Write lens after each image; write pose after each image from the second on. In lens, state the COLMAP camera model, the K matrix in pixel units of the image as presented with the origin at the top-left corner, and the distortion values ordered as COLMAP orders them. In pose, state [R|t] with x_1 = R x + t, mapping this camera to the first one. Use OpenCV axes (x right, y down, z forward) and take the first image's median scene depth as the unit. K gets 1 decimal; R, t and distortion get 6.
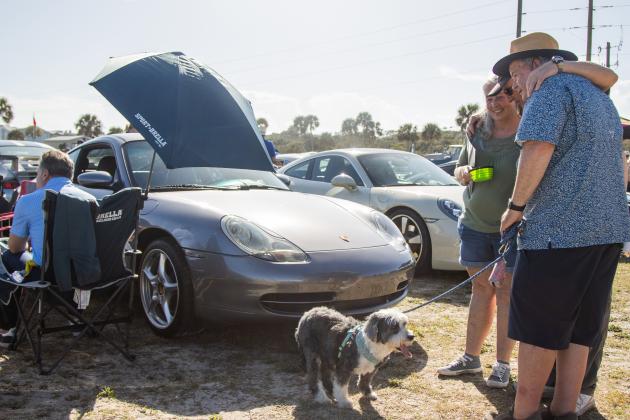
lens RADIAL K [[795.0, 0, 315.0], [0, 795.0, 210.0], [0, 0, 1]] dist [-0.110460, 0.004115]
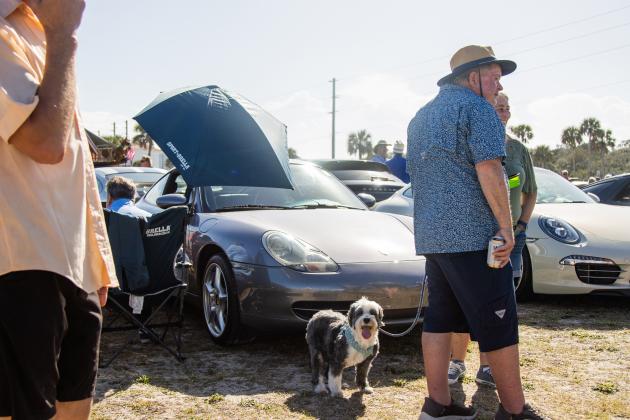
lens RADIAL K [[1170.7, 0, 315.0], [0, 1170.7, 210.0], [0, 0, 1]] dist [0.006949, 0.129697]
pose [[0.949183, -0.020370, -0.314065, 0.457587], [0.006294, 0.998932, -0.045767, 0.052701], [0.314662, 0.041464, 0.948298, -0.506308]]
